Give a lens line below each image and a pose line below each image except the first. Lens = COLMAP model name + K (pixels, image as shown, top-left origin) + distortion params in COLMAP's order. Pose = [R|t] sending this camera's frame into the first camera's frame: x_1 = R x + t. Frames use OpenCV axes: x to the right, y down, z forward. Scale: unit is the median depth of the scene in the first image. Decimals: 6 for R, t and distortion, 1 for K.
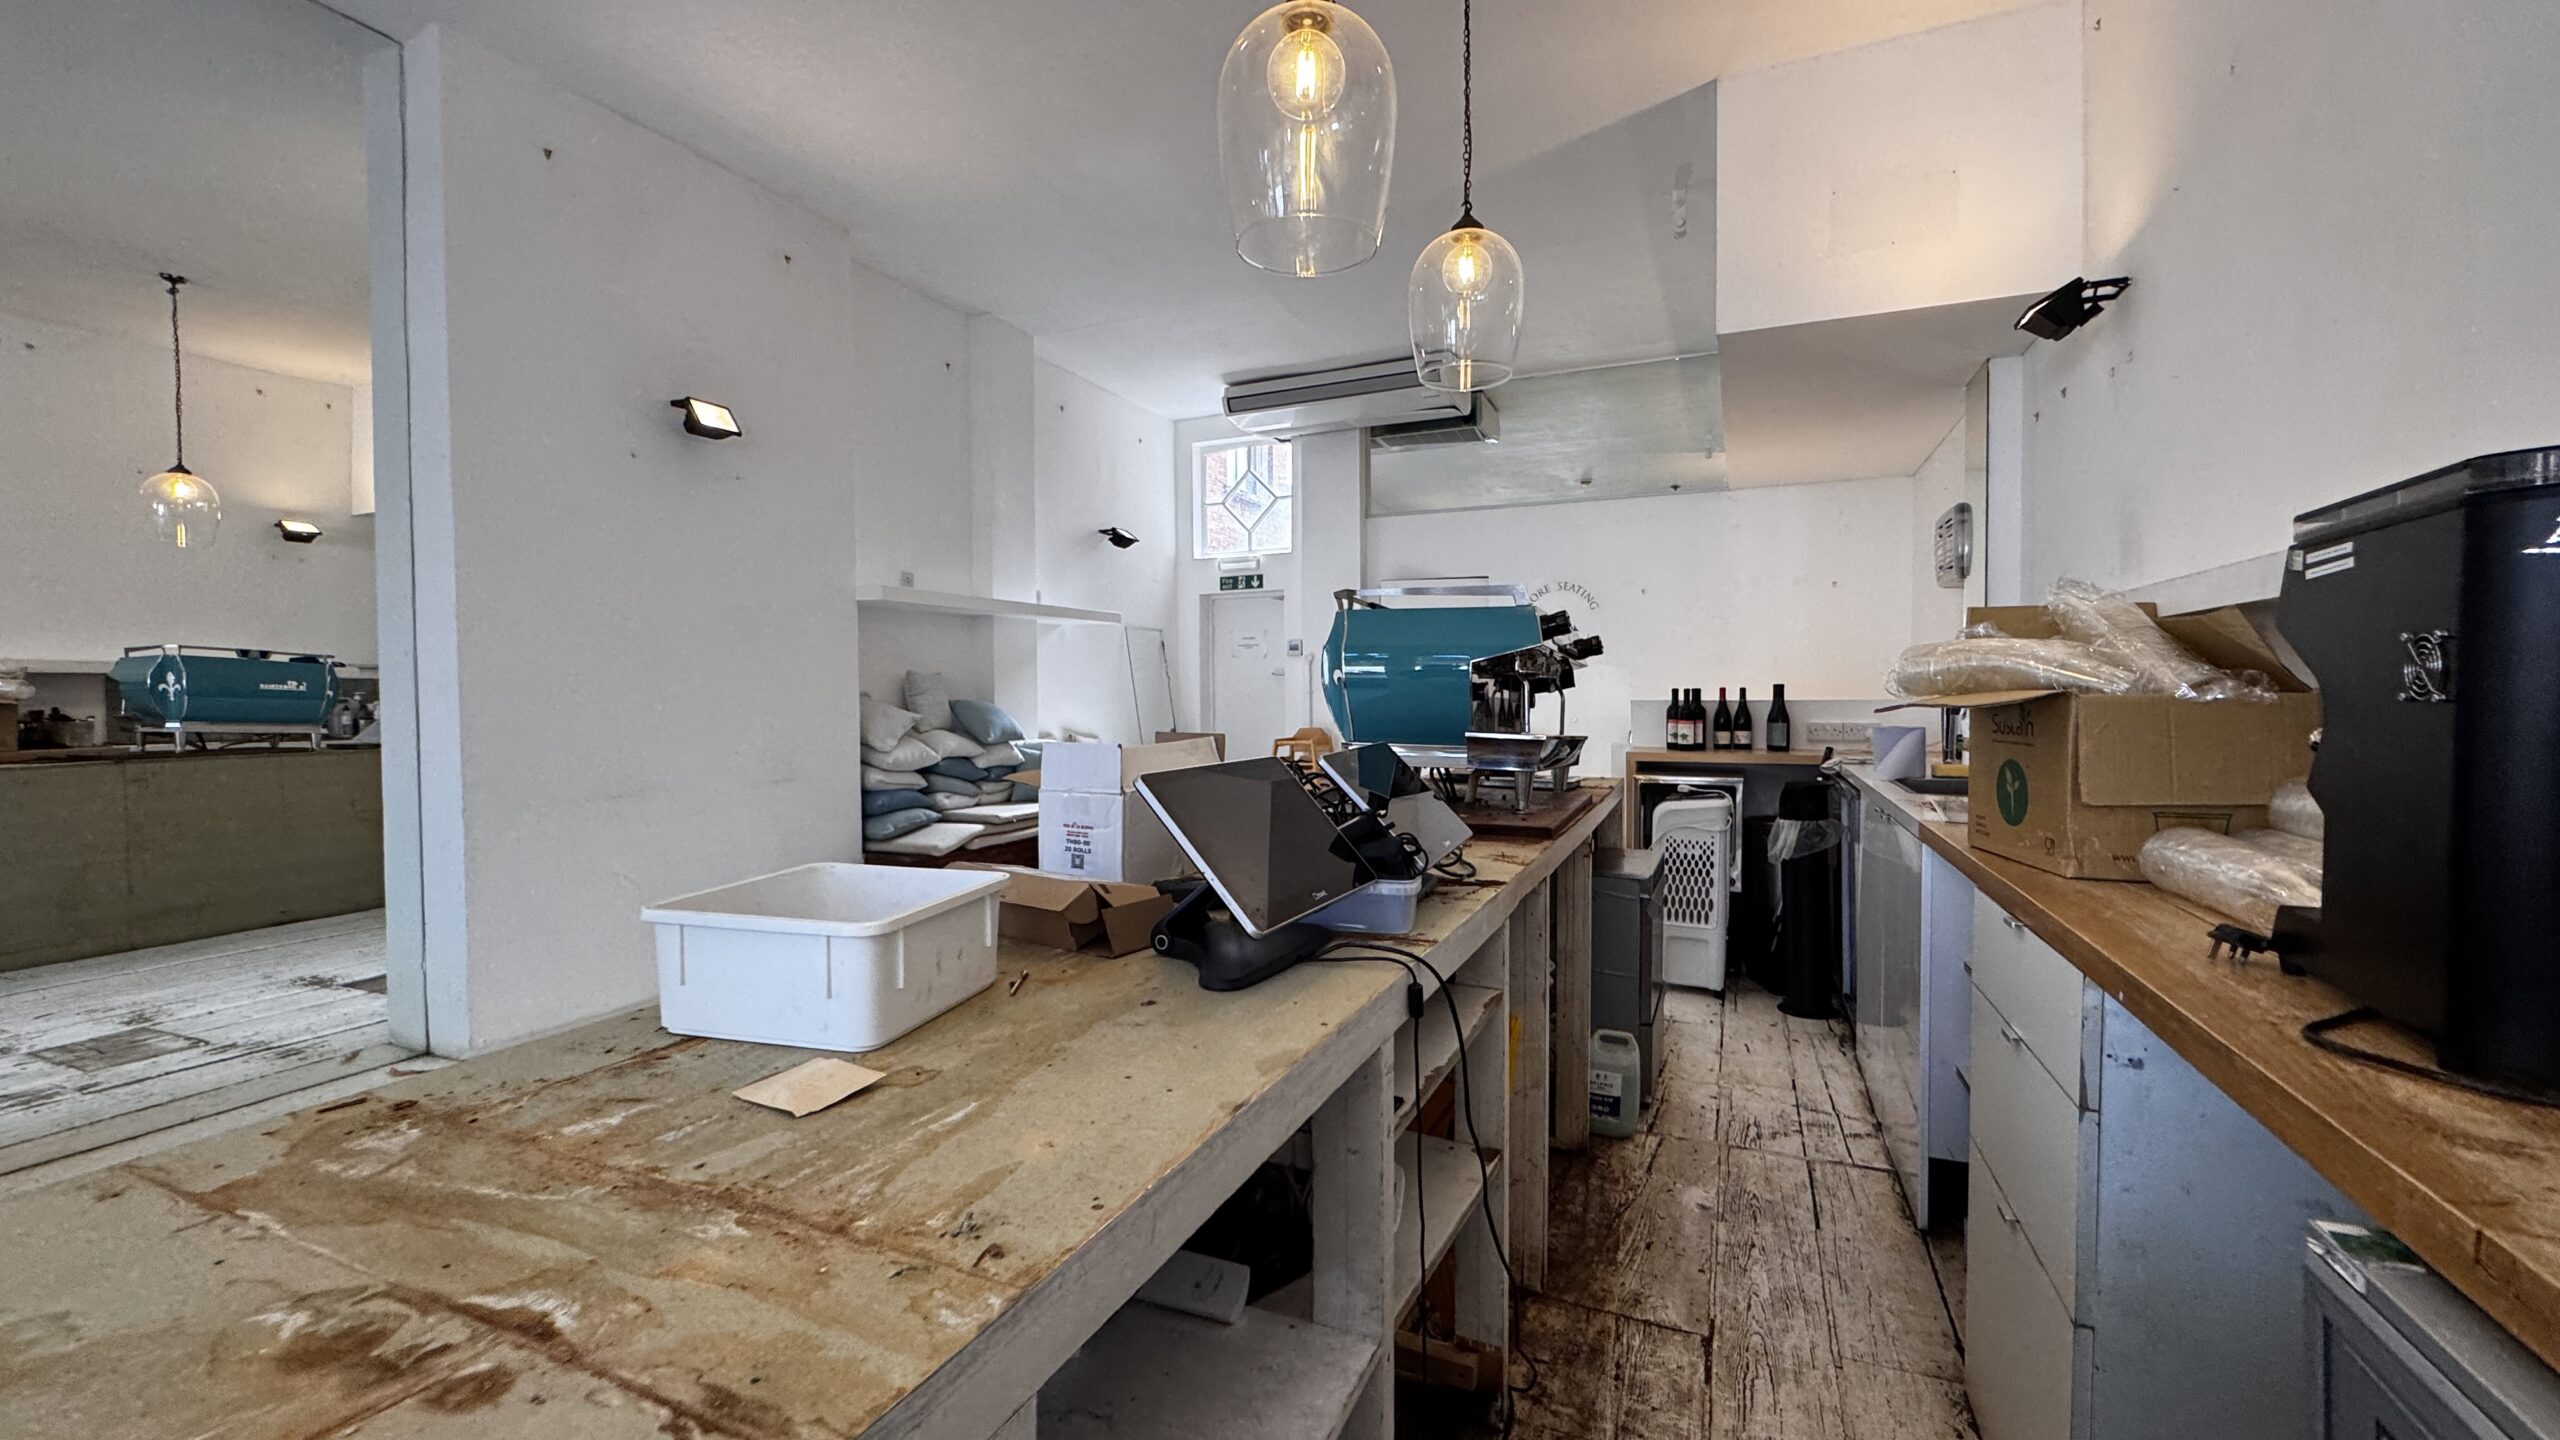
lens RADIAL K [[1012.3, 0, 1280.0], [0, 1012.3, 720.0], [0, 0, 1]] dist [-0.001493, 0.000093]
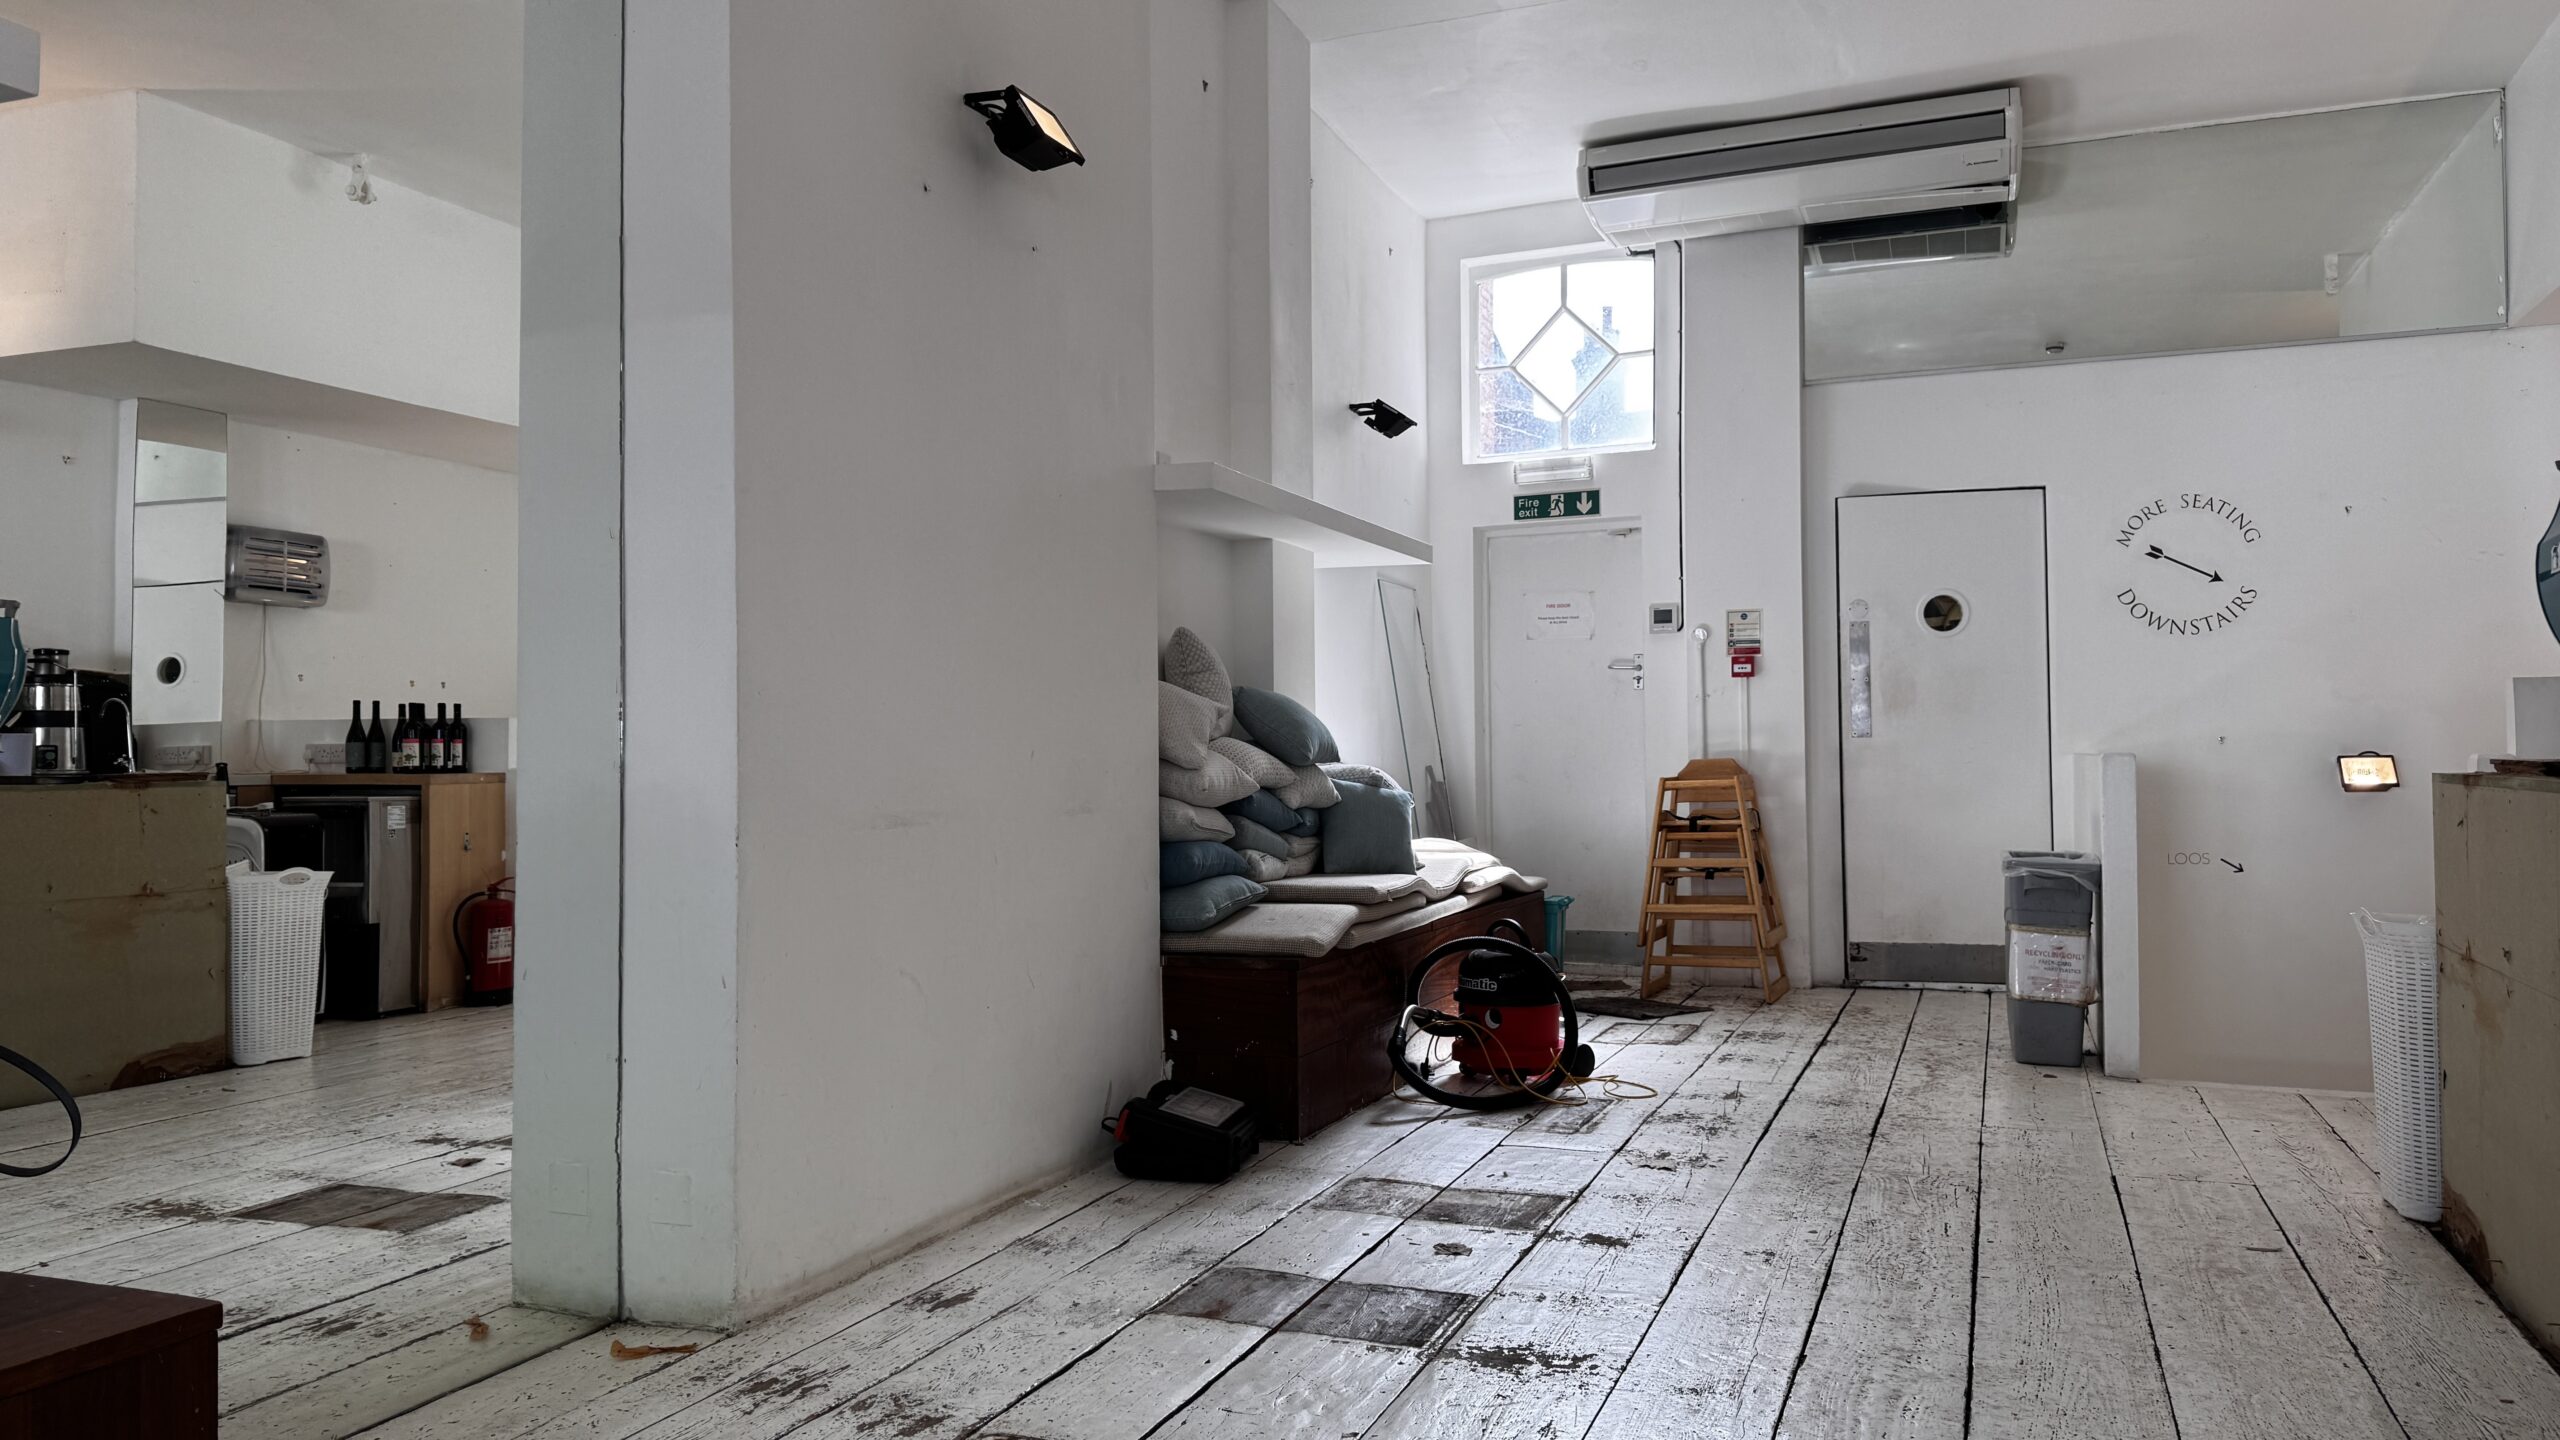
lens RADIAL K [[1768.7, 0, 1284.8], [0, 1768.7, 711.2], [0, 0, 1]] dist [0.104849, -0.166925]
pose [[0.998934, -0.001057, 0.046142, -0.273887], [0.003688, 0.998369, -0.056973, 0.039404], [-0.046007, 0.057083, 0.997309, 0.037241]]
